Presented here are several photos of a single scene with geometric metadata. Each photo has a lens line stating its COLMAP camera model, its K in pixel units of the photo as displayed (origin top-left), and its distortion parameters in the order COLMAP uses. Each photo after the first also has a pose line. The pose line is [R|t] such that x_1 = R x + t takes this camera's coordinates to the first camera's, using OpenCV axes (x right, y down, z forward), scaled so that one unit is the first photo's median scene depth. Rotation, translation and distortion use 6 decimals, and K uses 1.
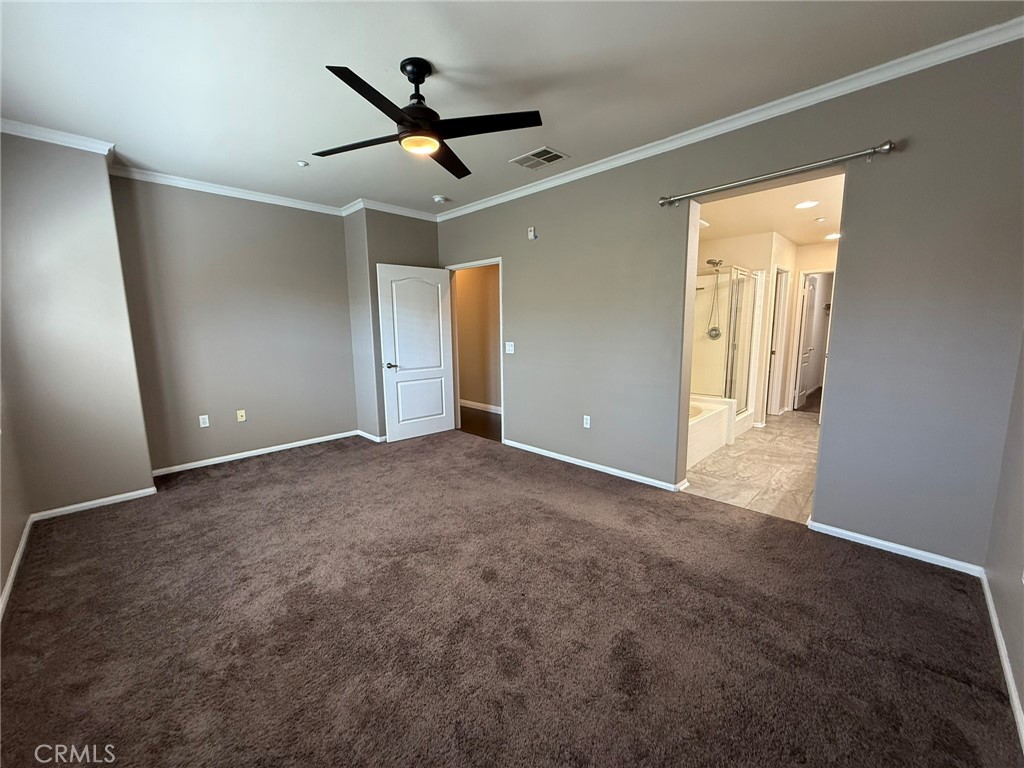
lens RADIAL K [[407.9, 0, 511.7], [0, 407.9, 390.2], [0, 0, 1]] dist [-0.000165, 0.000711]
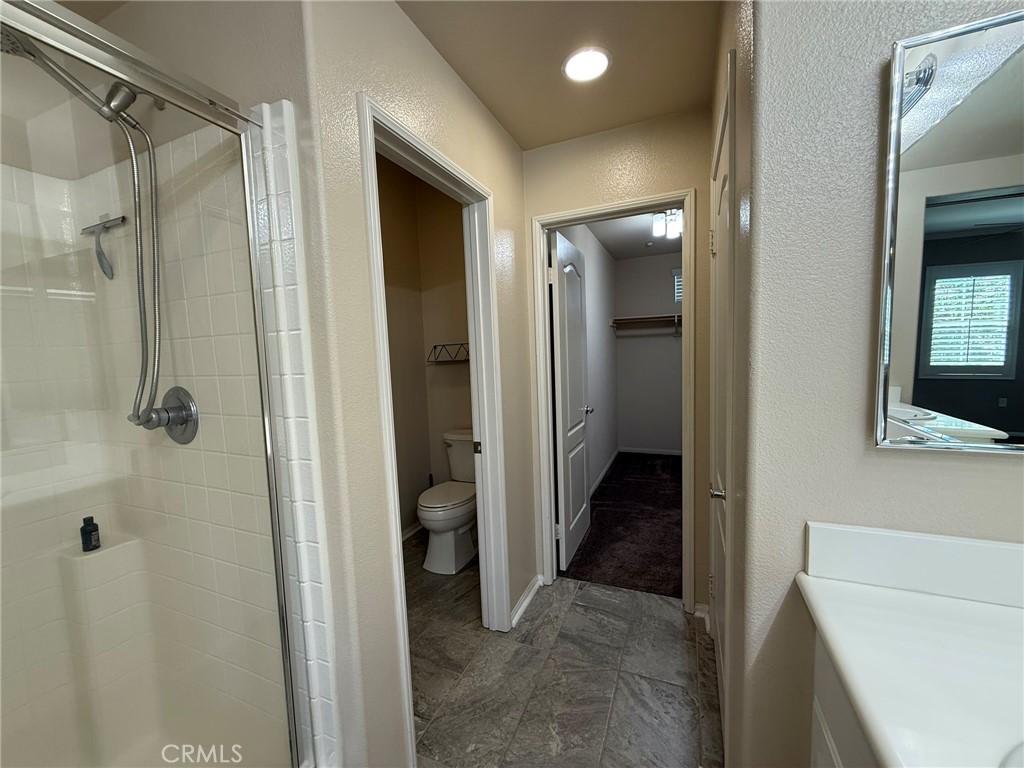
lens RADIAL K [[407.9, 0, 516.0], [0, 407.9, 381.7], [0, 0, 1]] dist [-0.000165, 0.000711]
pose [[0.927588, -0.041003, 0.371349, 0.632771], [0.069412, 0.995568, -0.063458, -0.141620], [-0.367101, 0.084639, 0.926322, 0.780551]]
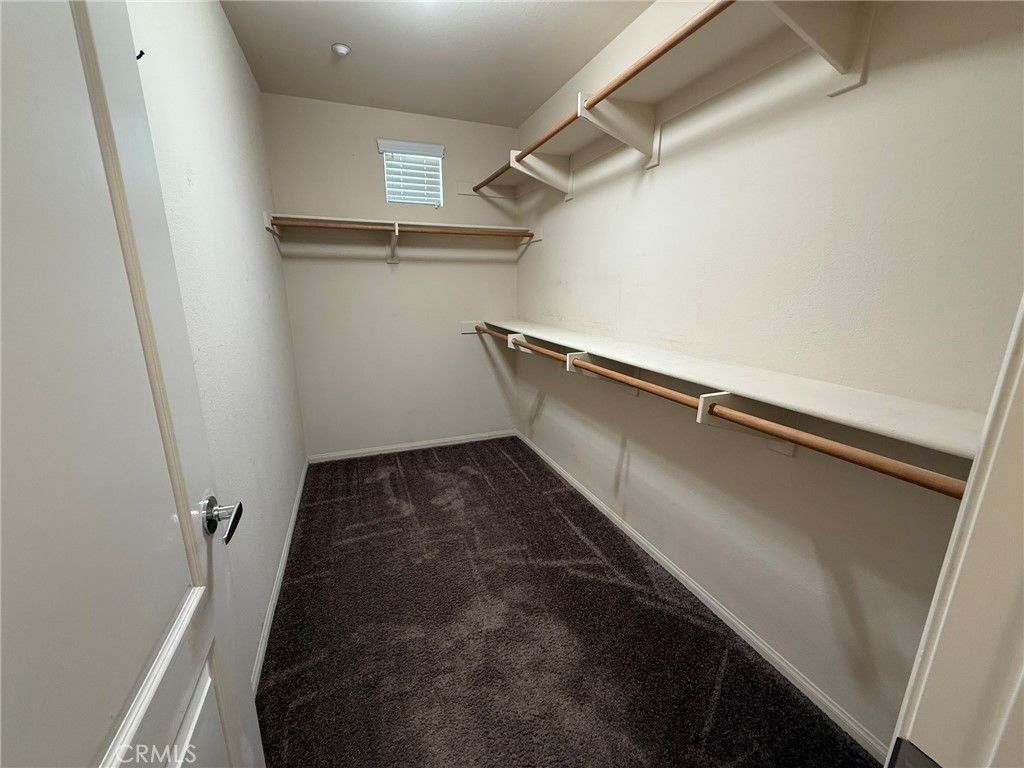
lens RADIAL K [[407.9, 0, 510.4], [0, 407.9, 383.1], [0, 0, 1]] dist [-0.000165, 0.000711]
pose [[0.415916, -0.191934, 0.888918, 0.872268], [0.121401, 0.980444, 0.154894, -0.186317], [-0.901264, 0.043492, 0.431083, 1.136550]]
